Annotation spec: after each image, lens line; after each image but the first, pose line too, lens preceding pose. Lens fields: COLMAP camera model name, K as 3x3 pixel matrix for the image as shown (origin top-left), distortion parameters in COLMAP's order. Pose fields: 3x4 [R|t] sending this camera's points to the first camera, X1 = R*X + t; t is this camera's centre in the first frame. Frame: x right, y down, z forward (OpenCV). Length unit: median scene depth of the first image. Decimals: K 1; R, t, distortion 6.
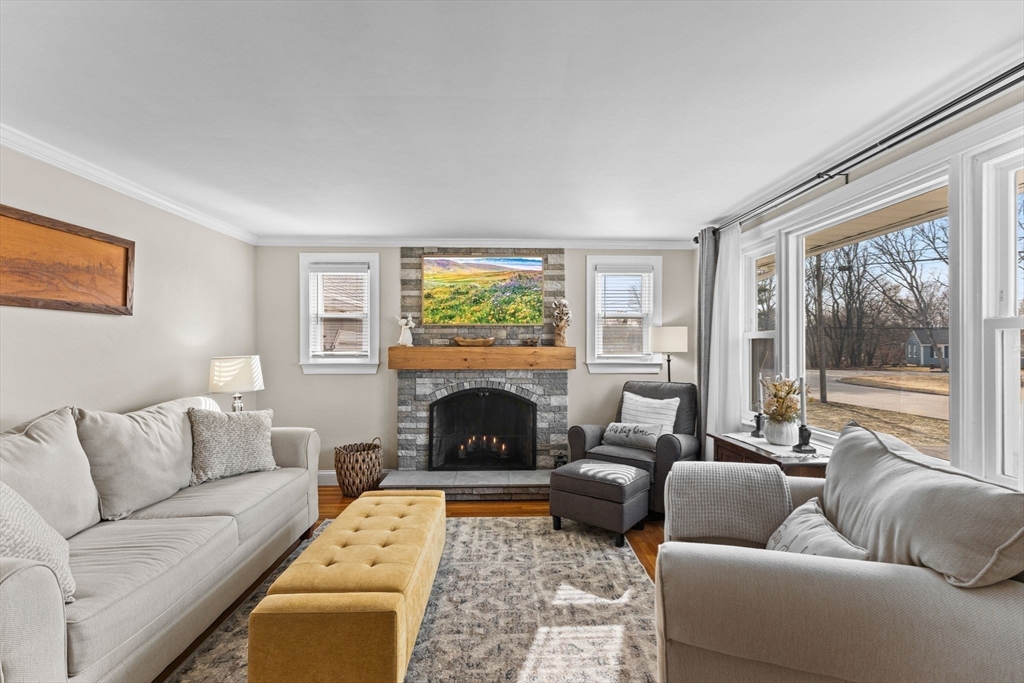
lens RADIAL K [[467.7, 0, 513.5], [0, 467.7, 344.3], [0, 0, 1]] dist [0.000370, 0.000025]
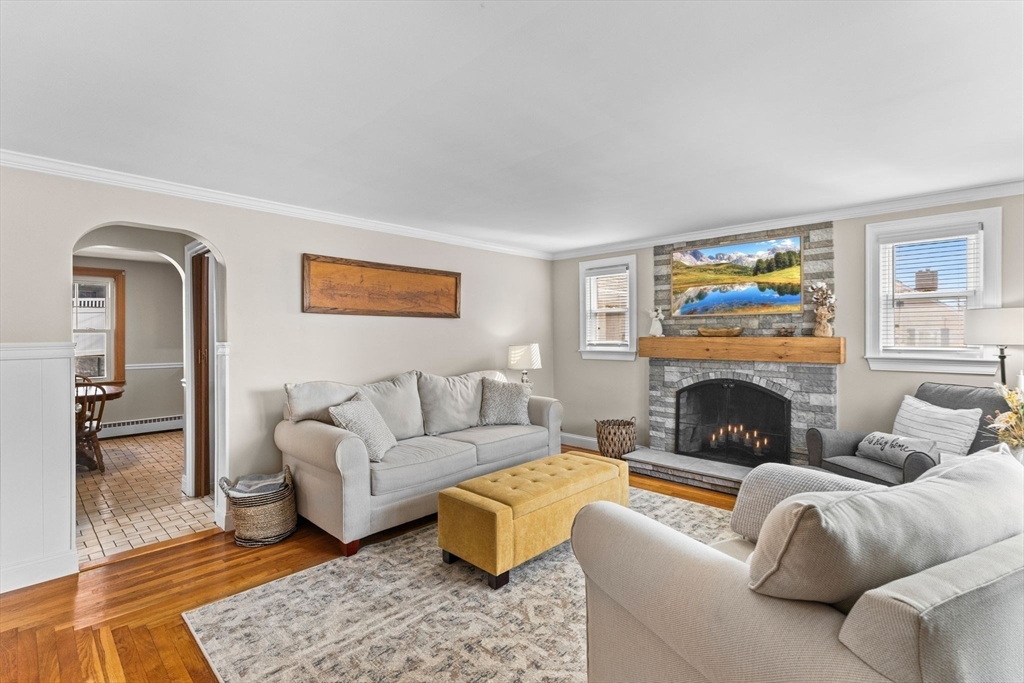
lens RADIAL K [[467.7, 0, 513.5], [0, 467.7, 344.3], [0, 0, 1]] dist [0.000370, 0.000025]
pose [[0.697555, 0.011164, -0.716444, 0.323201], [0.005531, 0.999765, 0.020964, -0.002860], [0.716510, -0.018587, 0.697329, -0.002962]]
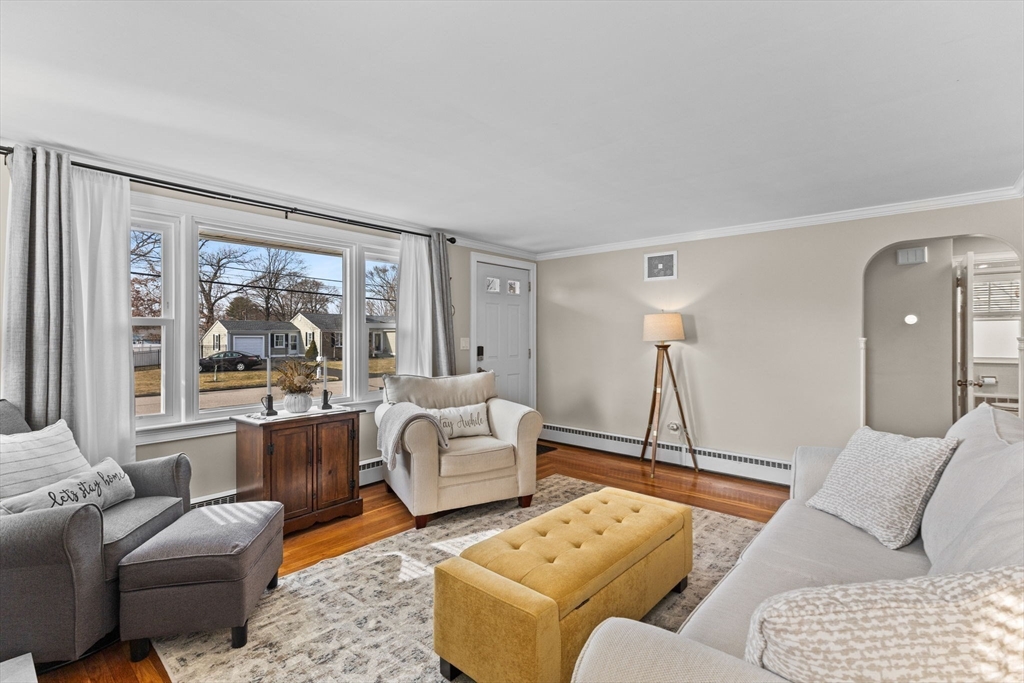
lens RADIAL K [[467.7, 0, 513.5], [0, 467.7, 344.3], [0, 0, 1]] dist [0.000370, 0.000025]
pose [[-0.735359, -0.010574, 0.677595, -0.431147], [-0.001938, 0.999907, 0.013502, 0.007297], [-0.677675, 0.008616, -0.735311, 0.930425]]
